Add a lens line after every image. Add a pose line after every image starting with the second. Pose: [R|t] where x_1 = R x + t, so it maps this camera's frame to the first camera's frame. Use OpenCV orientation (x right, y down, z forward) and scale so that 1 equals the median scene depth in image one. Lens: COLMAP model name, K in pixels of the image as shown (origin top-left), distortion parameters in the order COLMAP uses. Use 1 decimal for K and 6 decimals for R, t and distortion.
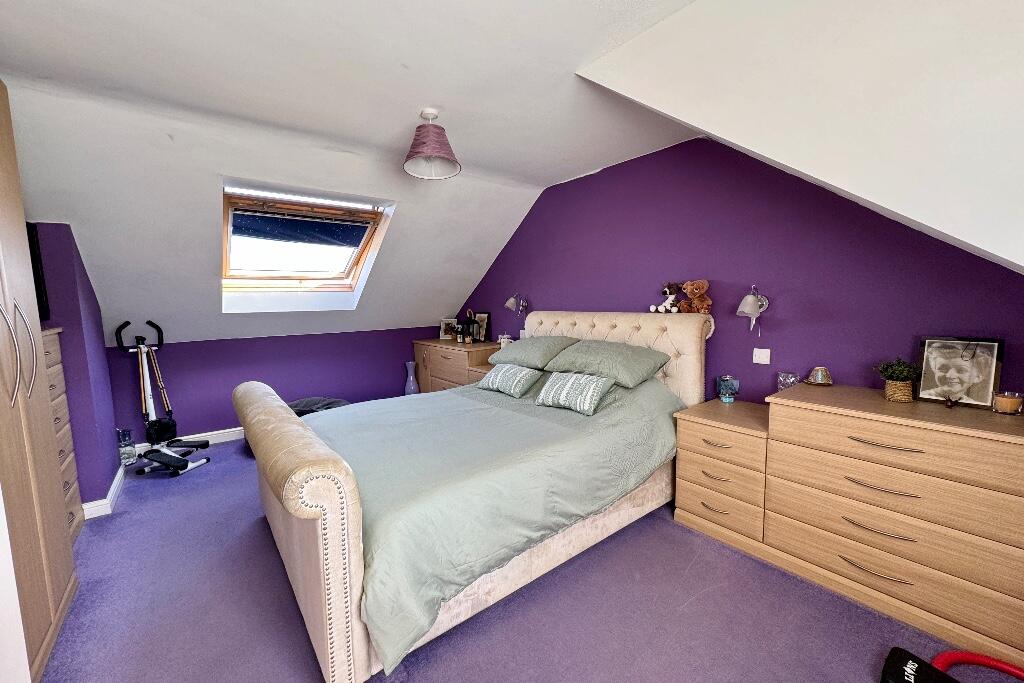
lens RADIAL K [[408.3, 0, 512.0], [0, 408.3, 341.5], [0, 0, 1]] dist [-0.001797, -0.000295]
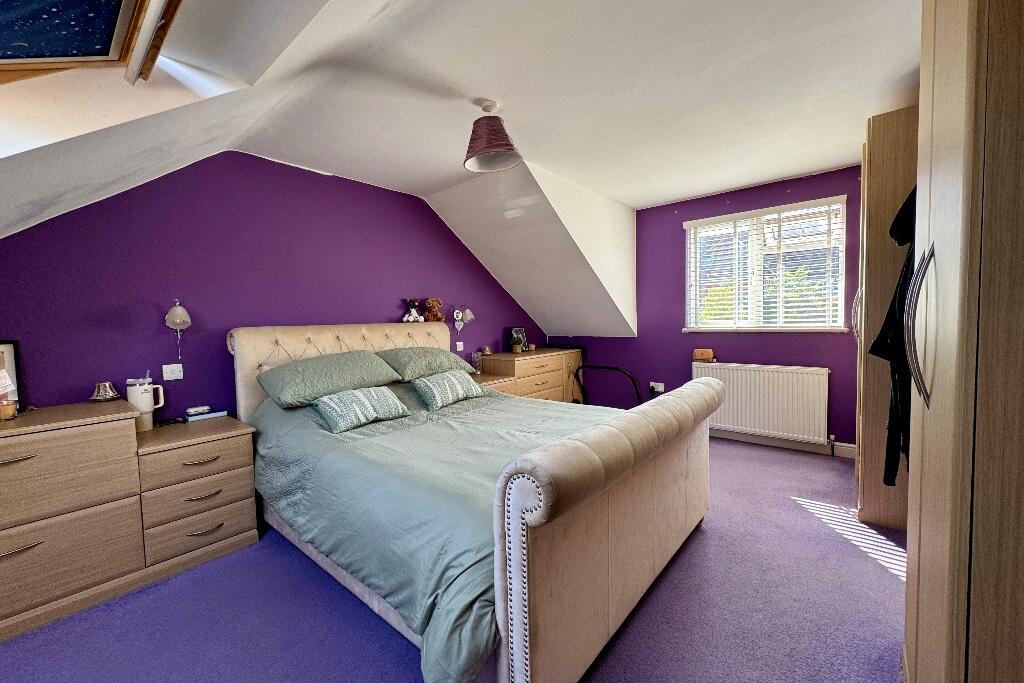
lens RADIAL K [[408.3, 0, 512.0], [0, 408.3, 341.5], [0, 0, 1]] dist [-0.001797, -0.000295]
pose [[-0.188160, -0.034756, 0.981523, -0.903318], [0.129235, 0.989808, 0.059824, -0.045487], [-0.973598, 0.138104, -0.181751, 0.919746]]
